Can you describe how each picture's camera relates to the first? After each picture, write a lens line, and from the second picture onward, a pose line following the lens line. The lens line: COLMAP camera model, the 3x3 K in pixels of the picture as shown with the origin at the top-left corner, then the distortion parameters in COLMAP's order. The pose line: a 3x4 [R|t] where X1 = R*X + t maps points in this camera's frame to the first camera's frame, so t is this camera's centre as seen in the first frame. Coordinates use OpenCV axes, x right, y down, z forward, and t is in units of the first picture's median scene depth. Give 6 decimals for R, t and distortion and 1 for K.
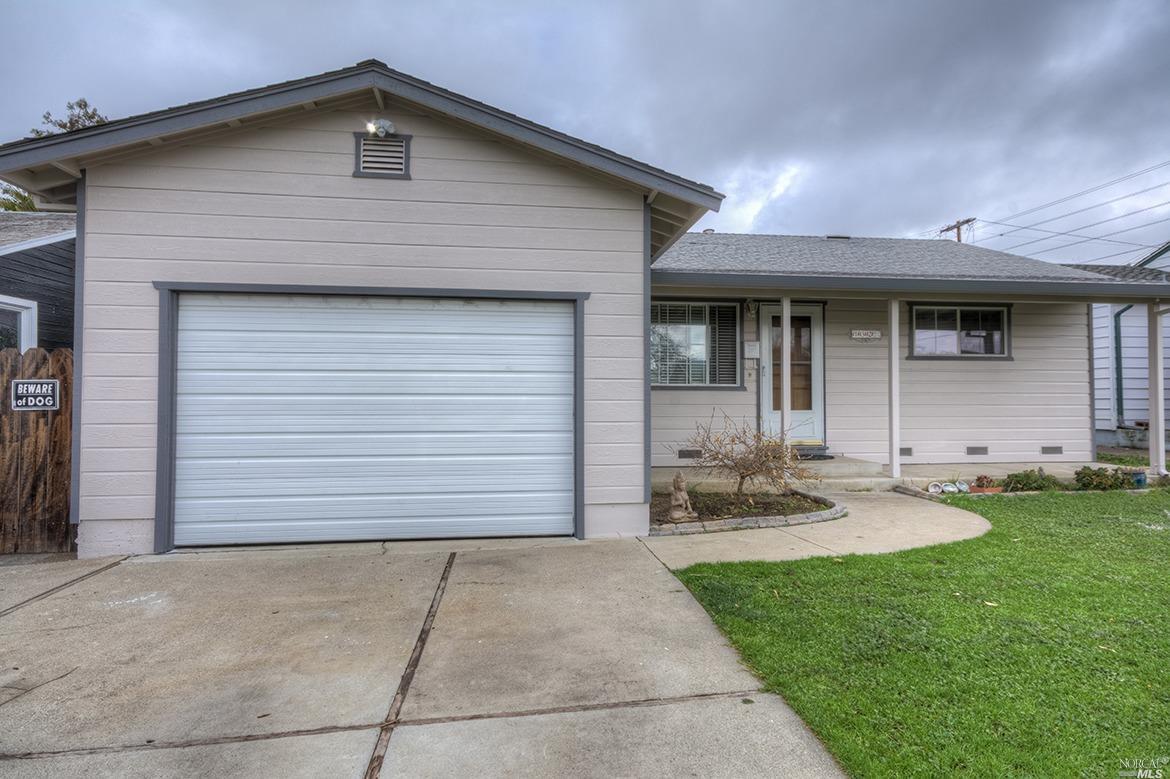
lens RADIAL K [[638.3, 0, 584.0], [0, 638.3, 385.5], [0, 0, 1]] dist [0.013055, 0.000504]
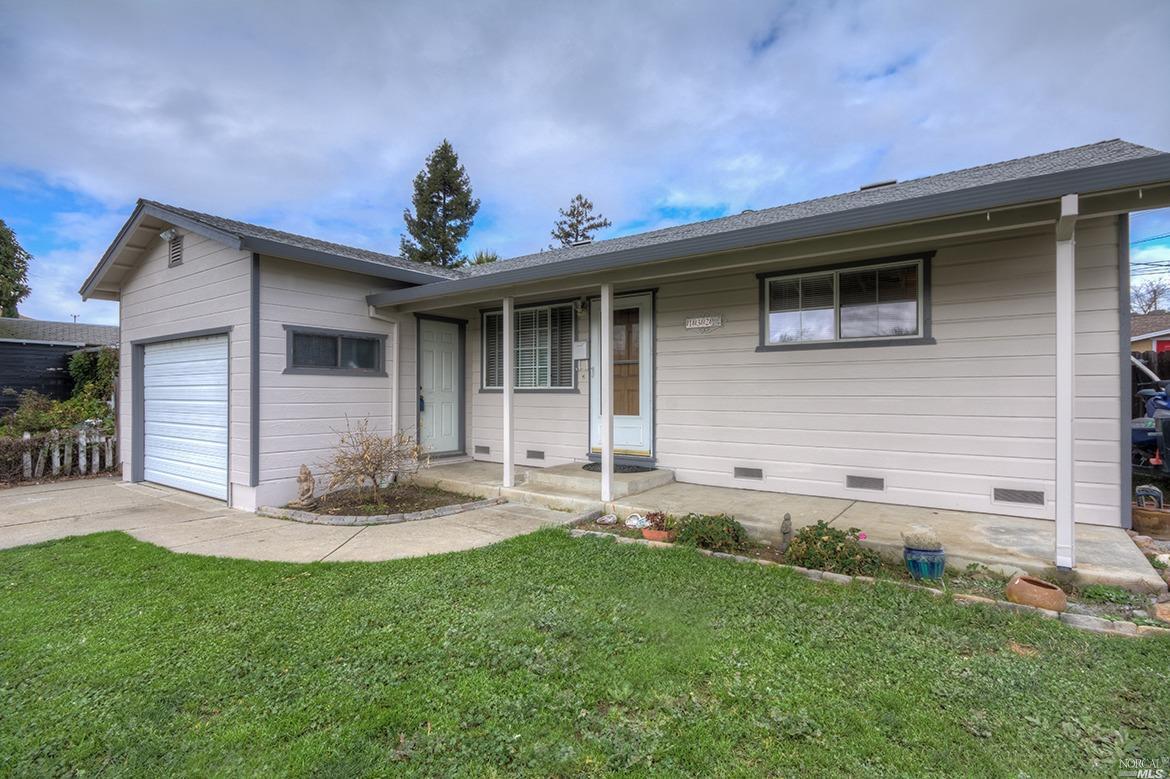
lens RADIAL K [[542.7, 0, 584.7], [0, 542.7, 392.3], [0, 0, 1]] dist [0.002212, -0.005866]
pose [[0.743426, -0.001016, -0.668817, 0.794439], [0.018447, 0.999650, 0.018987, -0.008526], [0.668563, -0.026453, 0.743184, 0.397049]]
